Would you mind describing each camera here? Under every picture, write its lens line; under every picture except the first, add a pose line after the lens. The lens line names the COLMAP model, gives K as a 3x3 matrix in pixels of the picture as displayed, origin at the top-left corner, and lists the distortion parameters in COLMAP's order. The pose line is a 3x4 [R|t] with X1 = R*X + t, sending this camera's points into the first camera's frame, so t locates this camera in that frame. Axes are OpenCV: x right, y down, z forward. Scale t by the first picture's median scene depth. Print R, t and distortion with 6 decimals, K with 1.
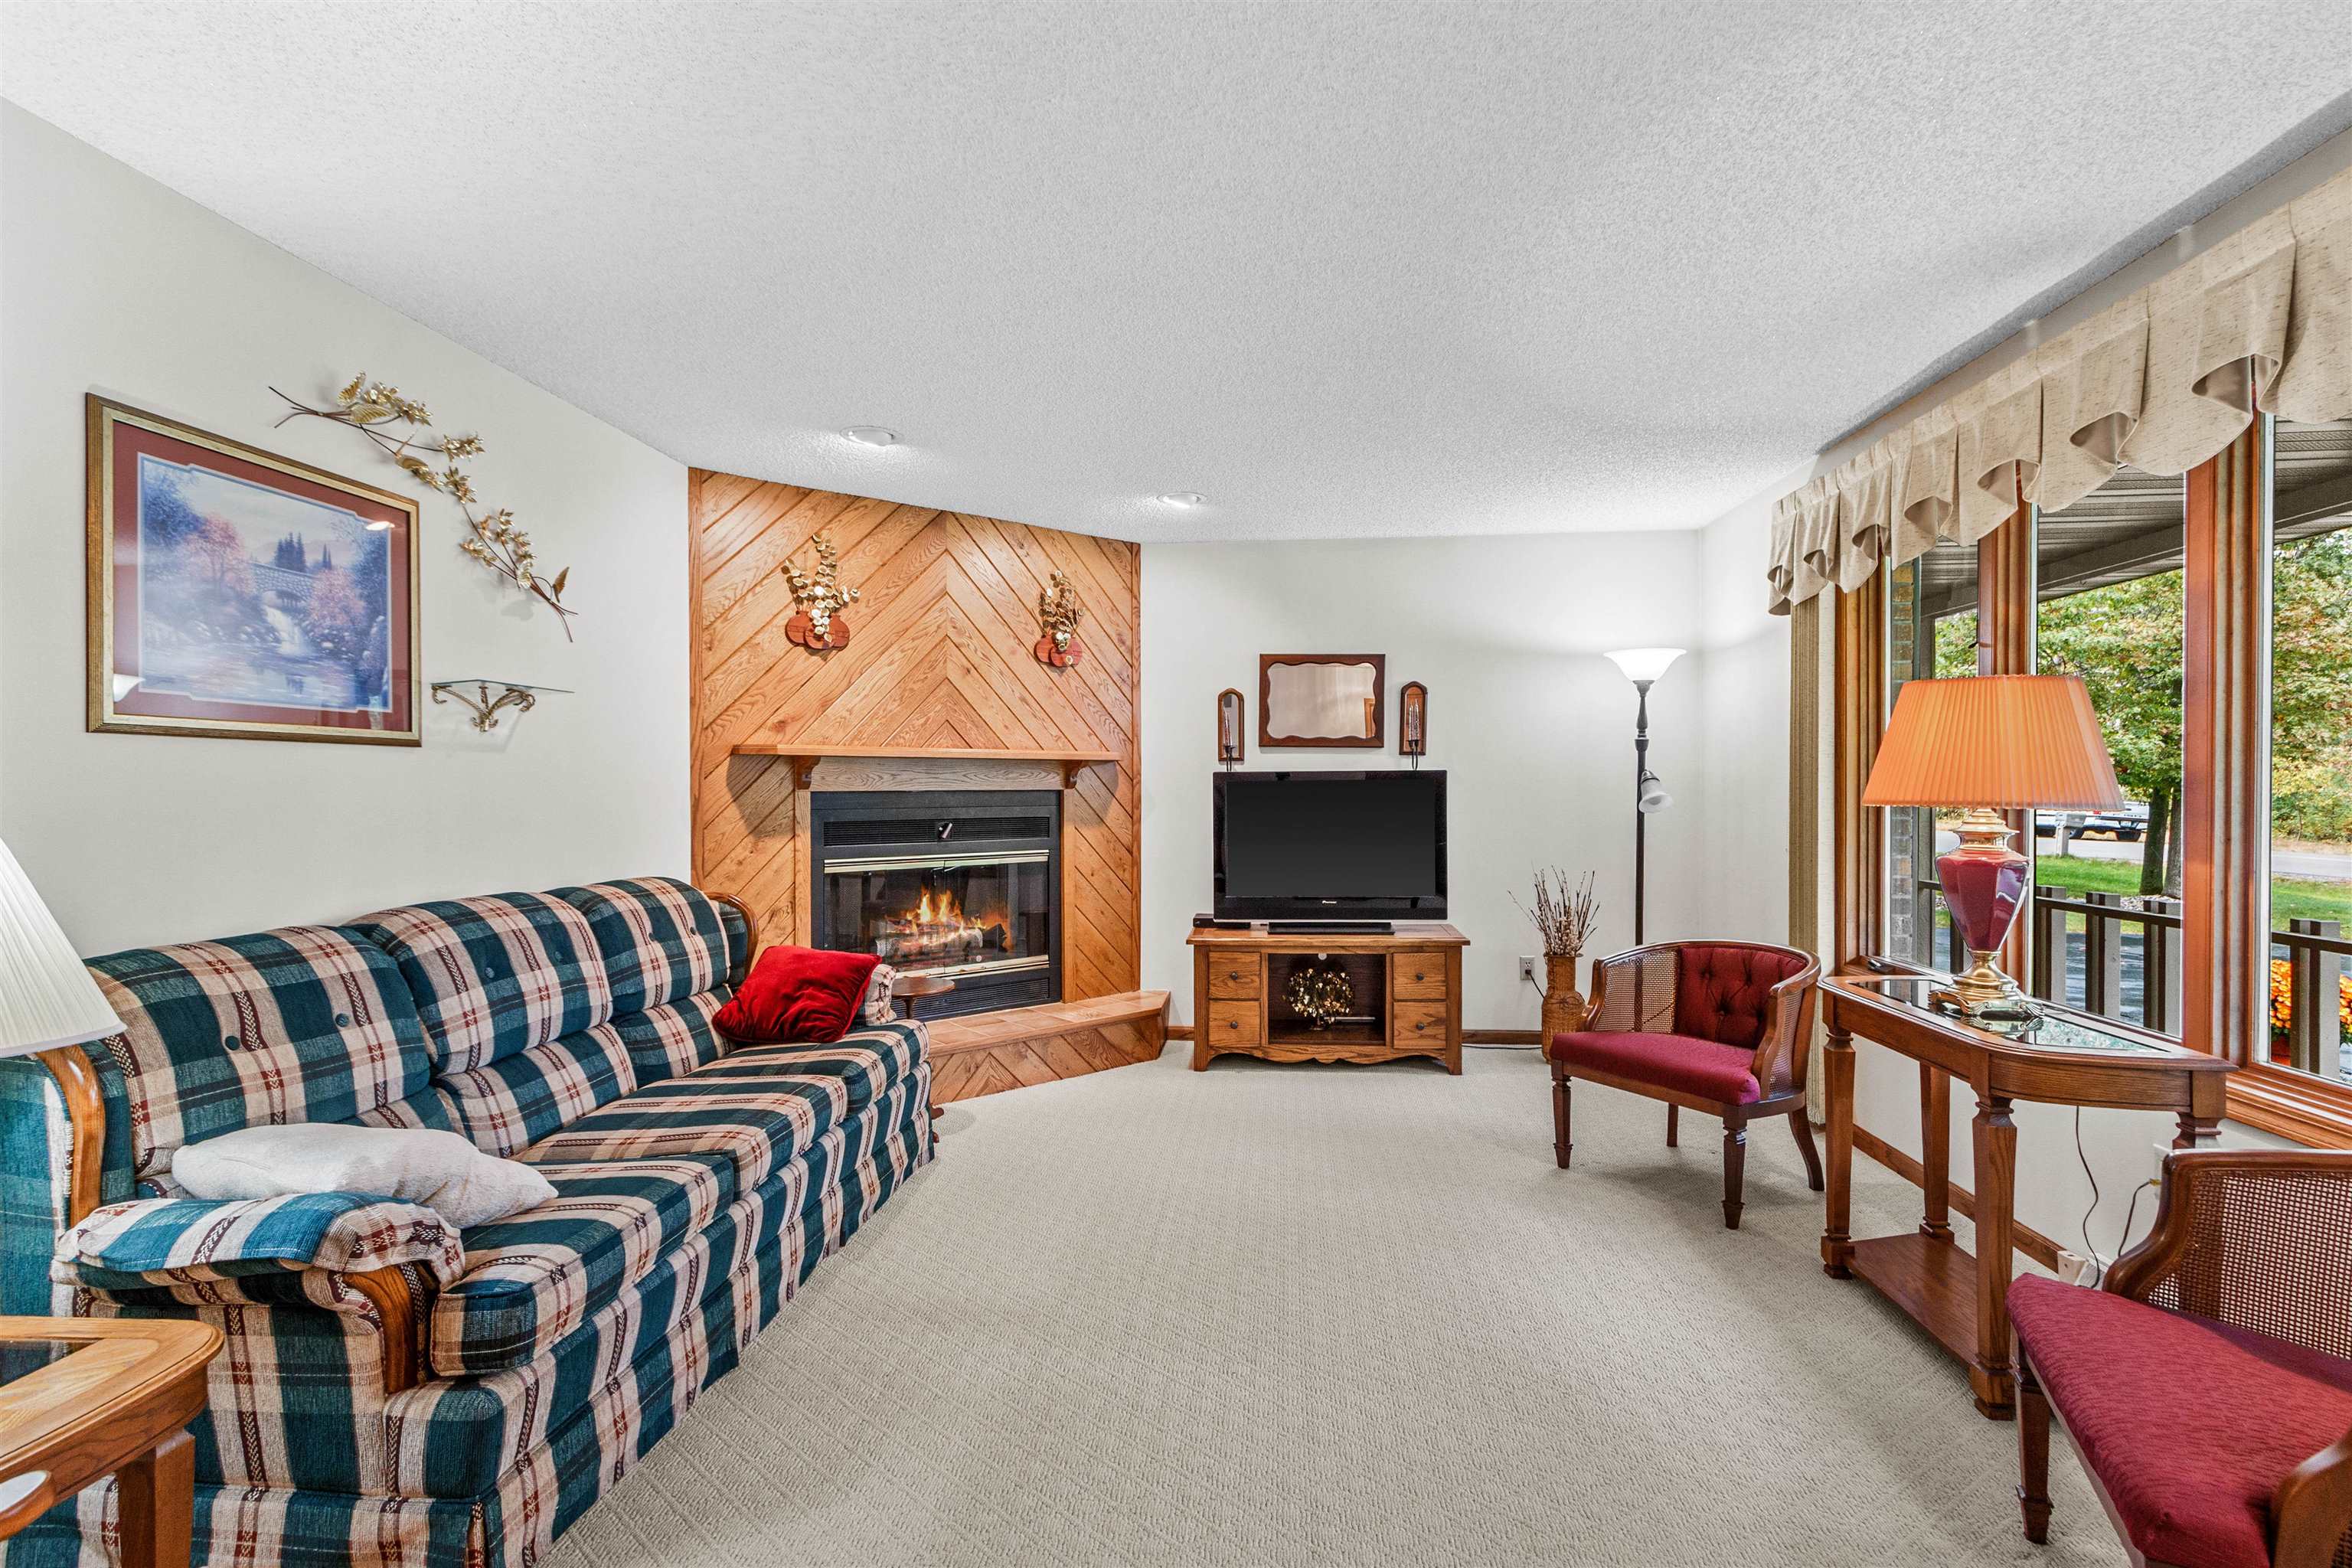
lens RADIAL K [[1095.6, 0, 1194.8], [0, 1095.6, 792.9], [0, 0, 1]] dist [0.003040, 0.000511]
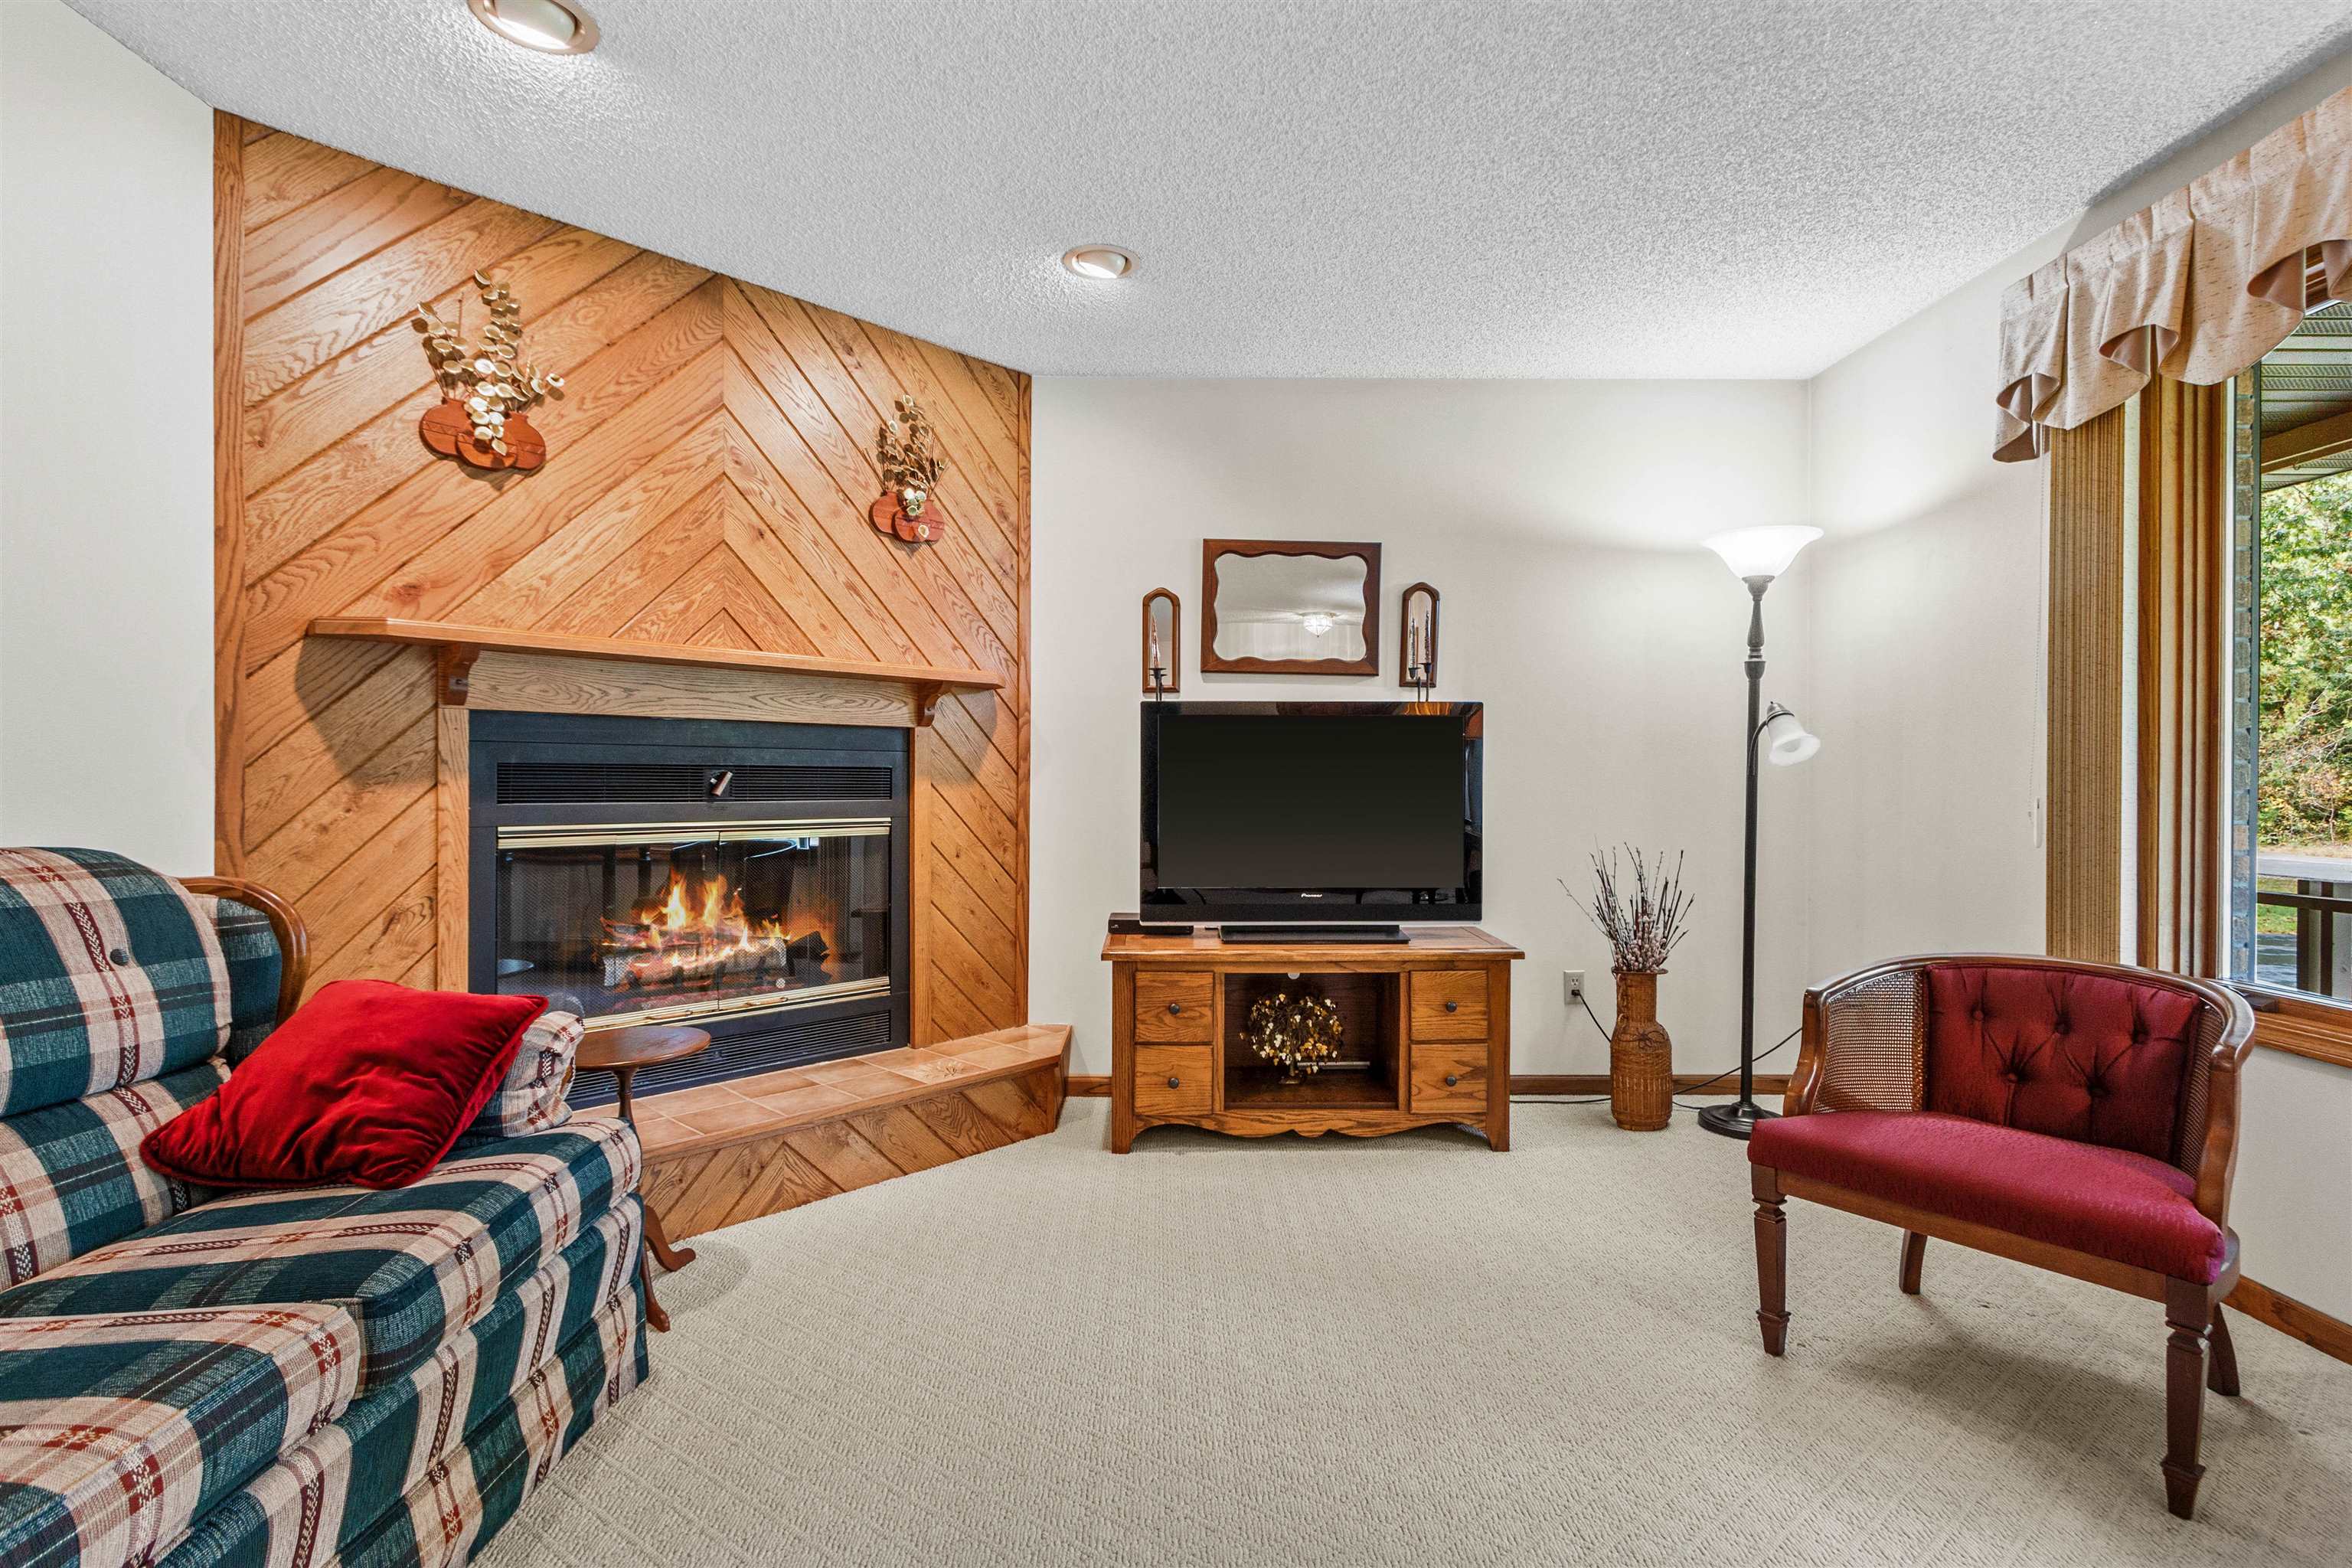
lens RADIAL K [[1095.6, 0, 1169.2], [0, 1095.6, 797.5], [0, 0, 1]] dist [0.003040, 0.000511]
pose [[0.995957, 0.005810, 0.089645, -0.028346], [-0.006626, 0.999939, 0.008802, 0.037004], [-0.089589, -0.009360, 0.995935, 0.366903]]
